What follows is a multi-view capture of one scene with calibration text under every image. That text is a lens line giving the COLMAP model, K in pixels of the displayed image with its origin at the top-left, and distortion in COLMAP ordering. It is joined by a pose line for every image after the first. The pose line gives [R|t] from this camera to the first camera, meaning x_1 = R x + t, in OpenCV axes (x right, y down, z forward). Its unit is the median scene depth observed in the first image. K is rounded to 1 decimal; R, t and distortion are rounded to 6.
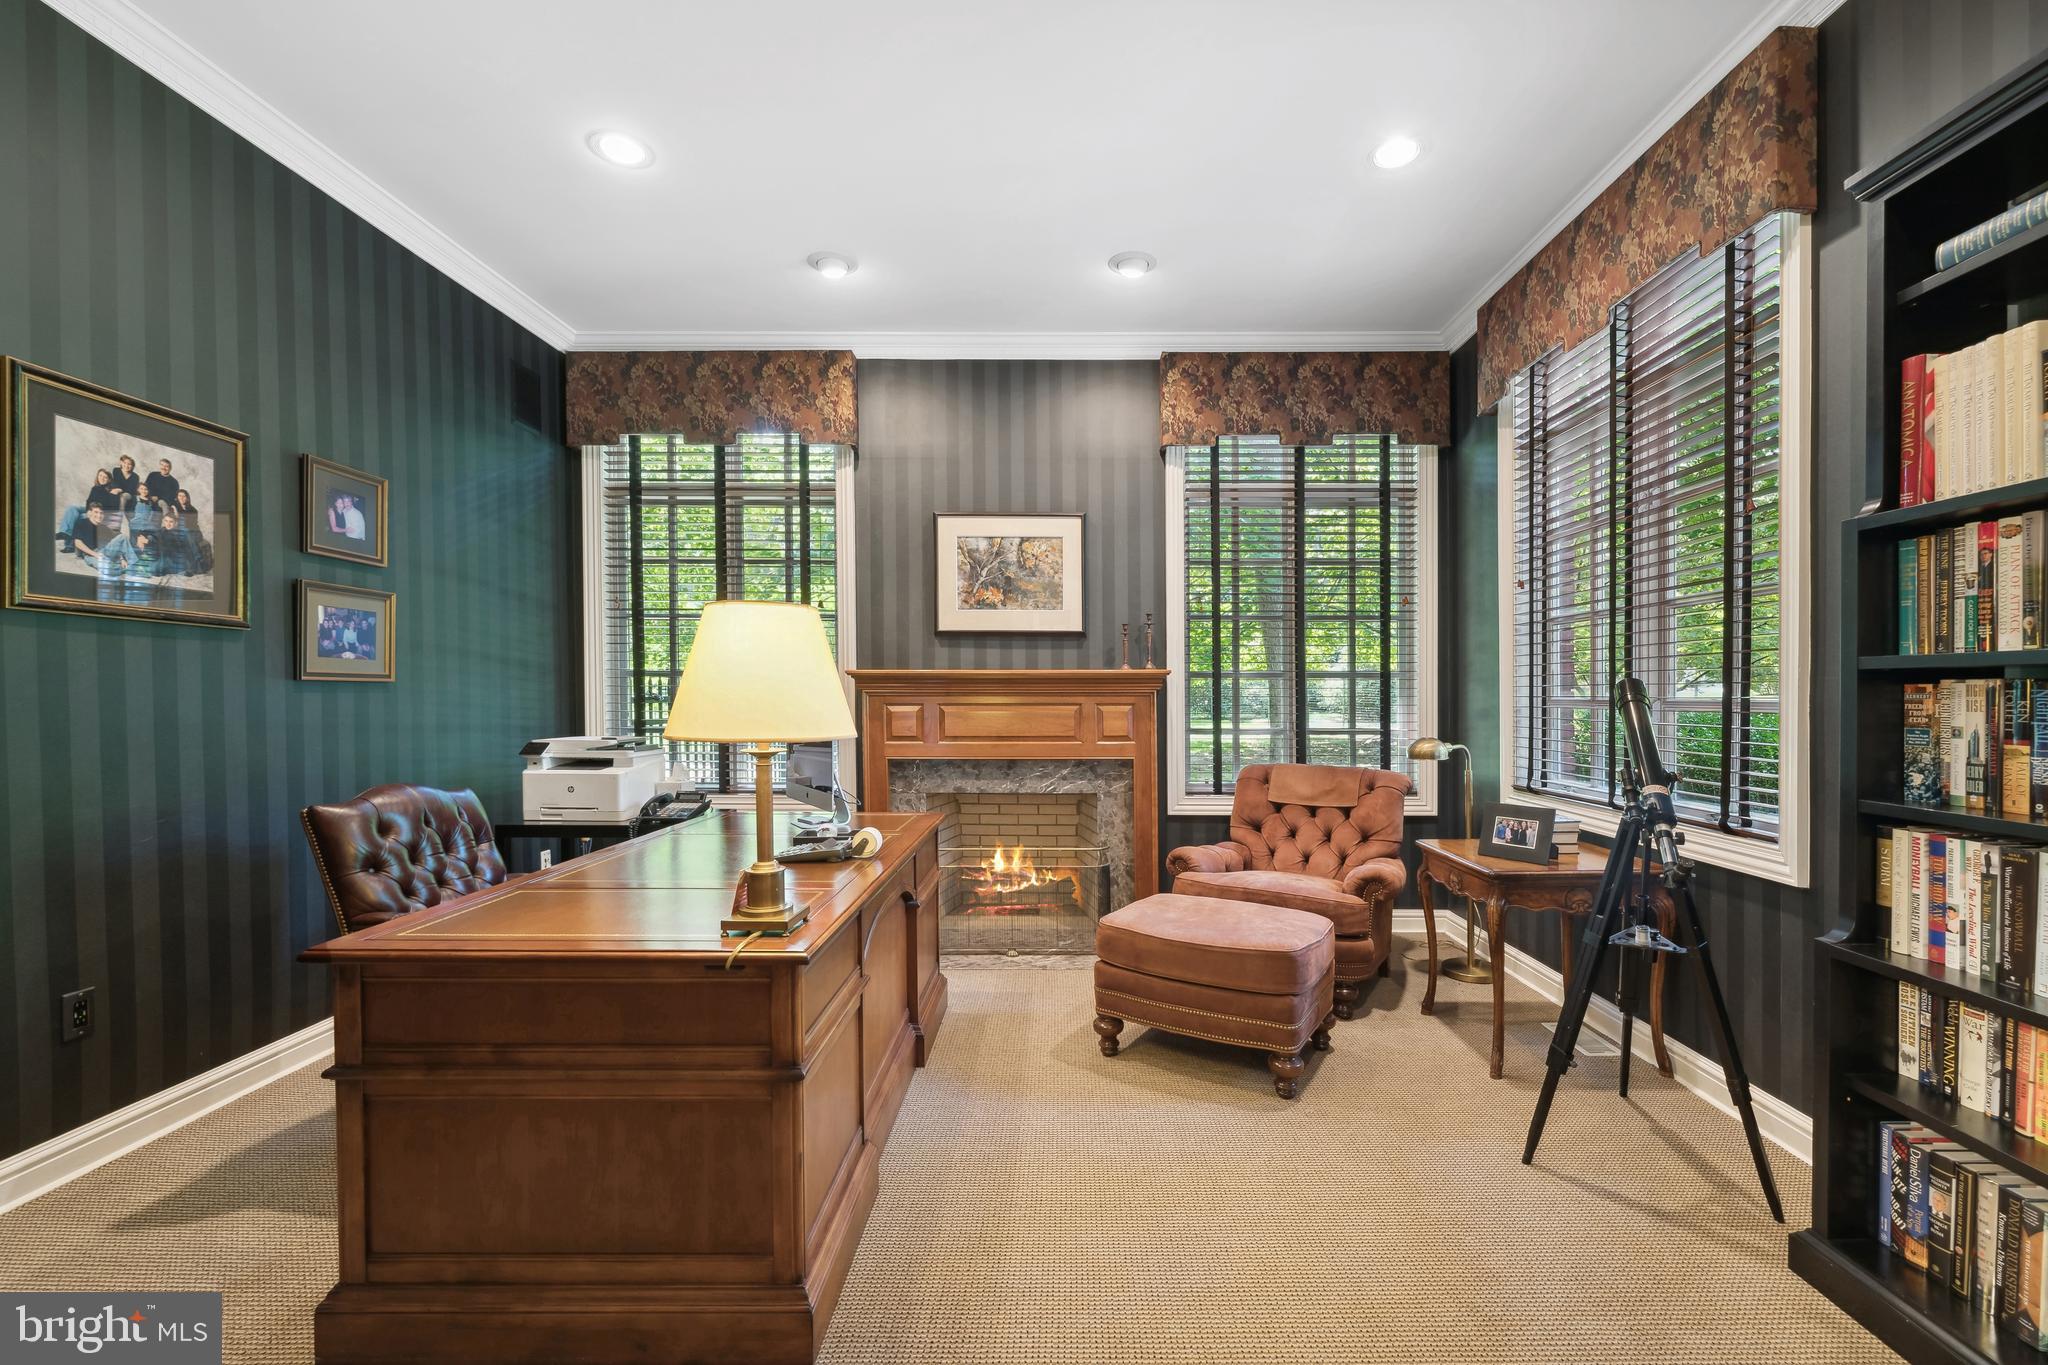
lens RADIAL K [[822.4, 0, 1031.1], [0, 822.4, 669.5], [0, 0, 1]] dist [-0.000180, 0.000118]
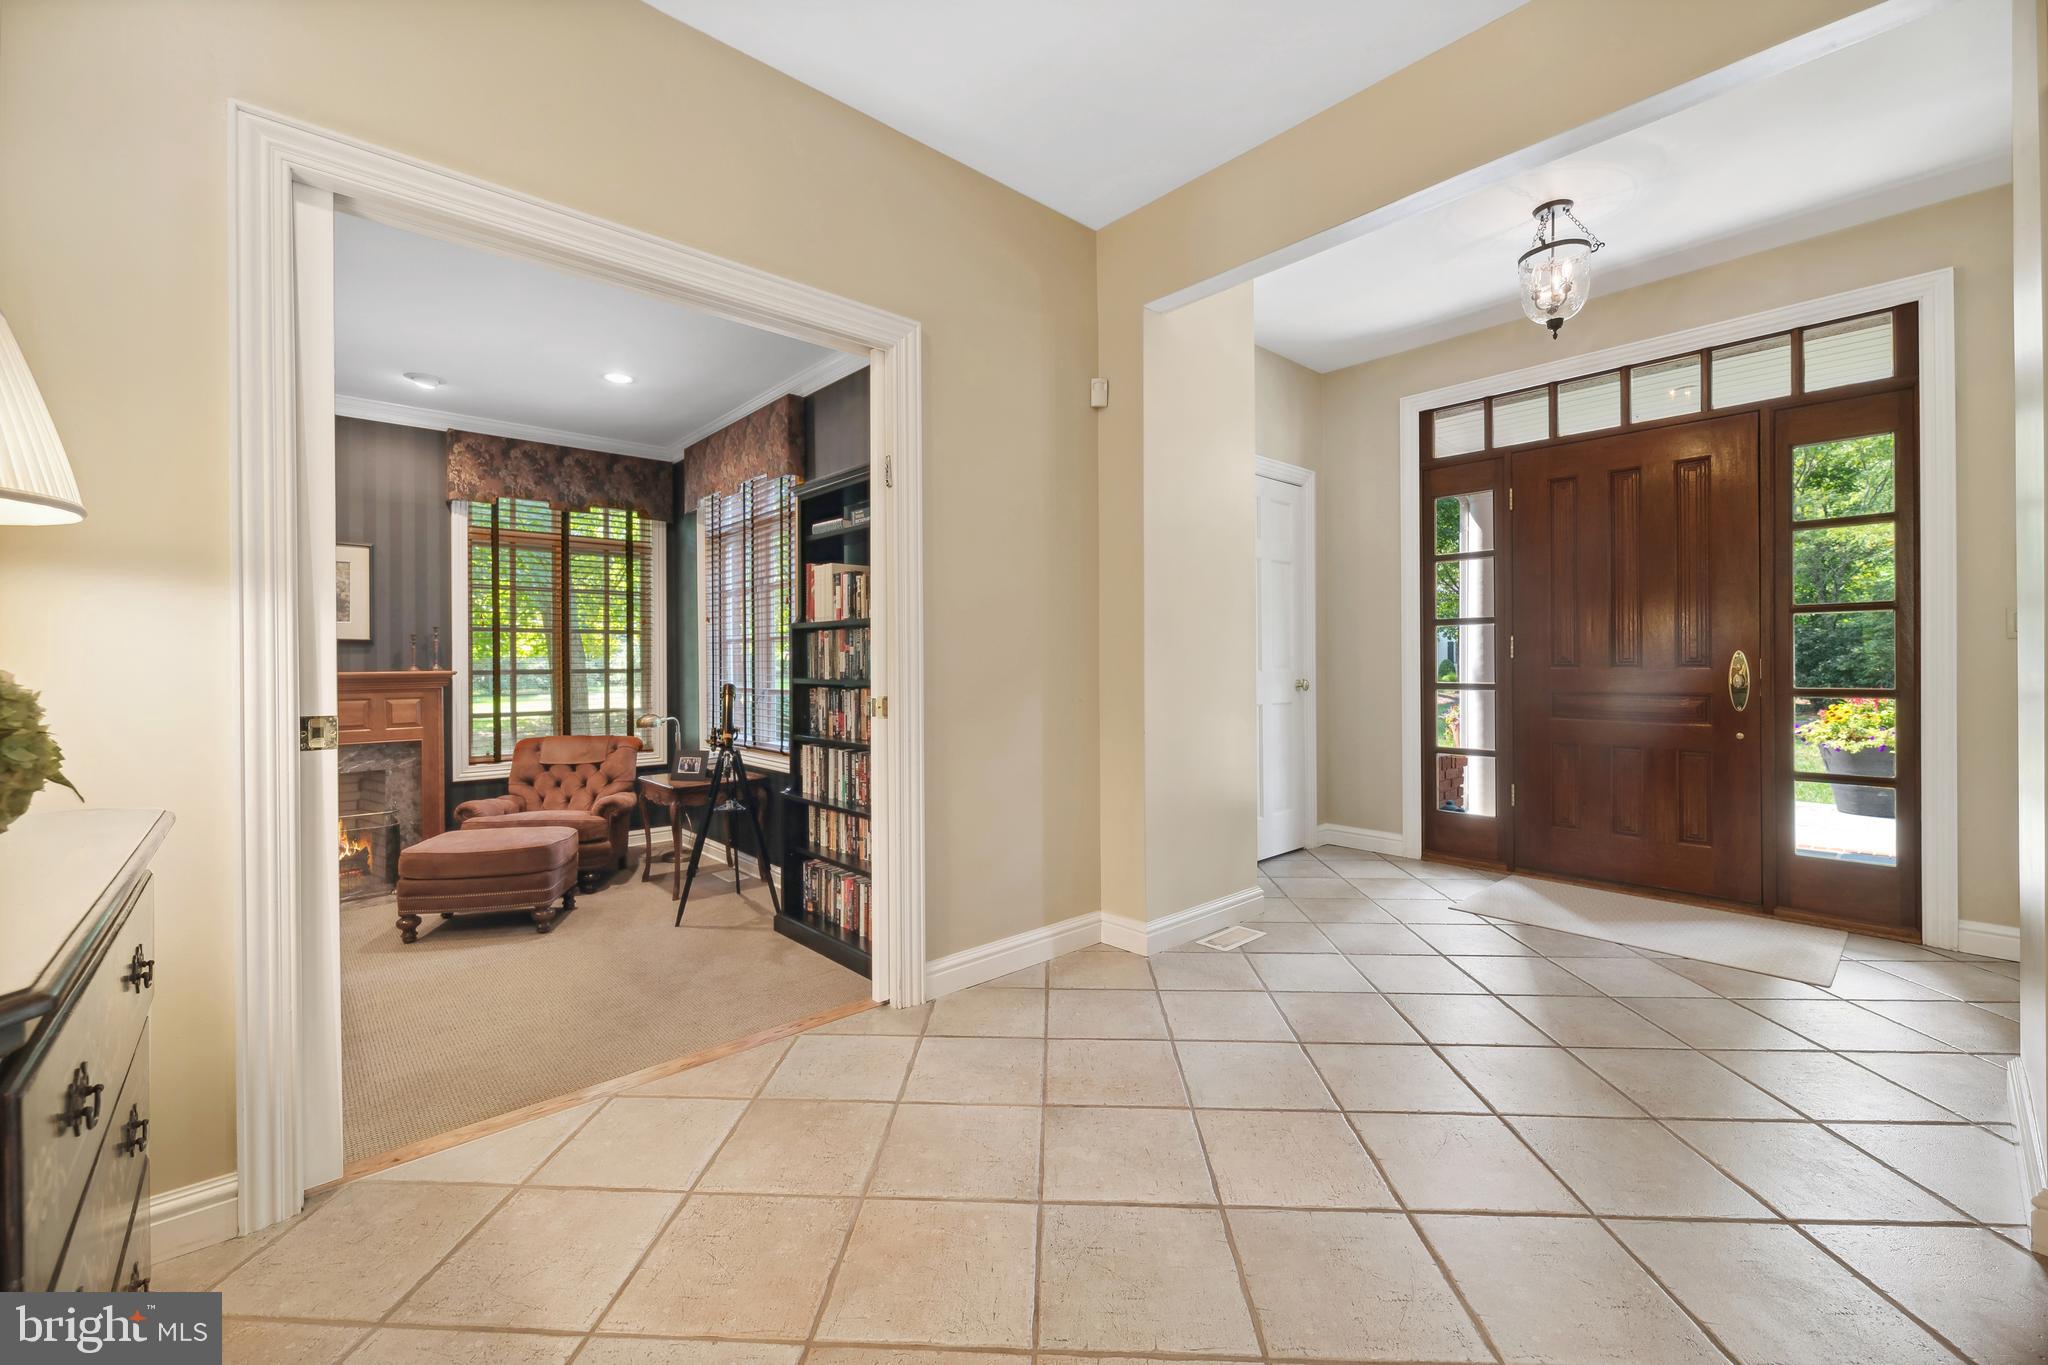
lens RADIAL K [[822.4, 0, 1031.1], [0, 822.4, 669.5], [0, 0, 1]] dist [-0.000180, 0.000118]
pose [[0.697708, -0.007794, 0.716340, -0.132516], [-0.019763, 0.999351, 0.030123, -0.060172], [-0.716109, -0.035174, 0.697101, -0.583746]]
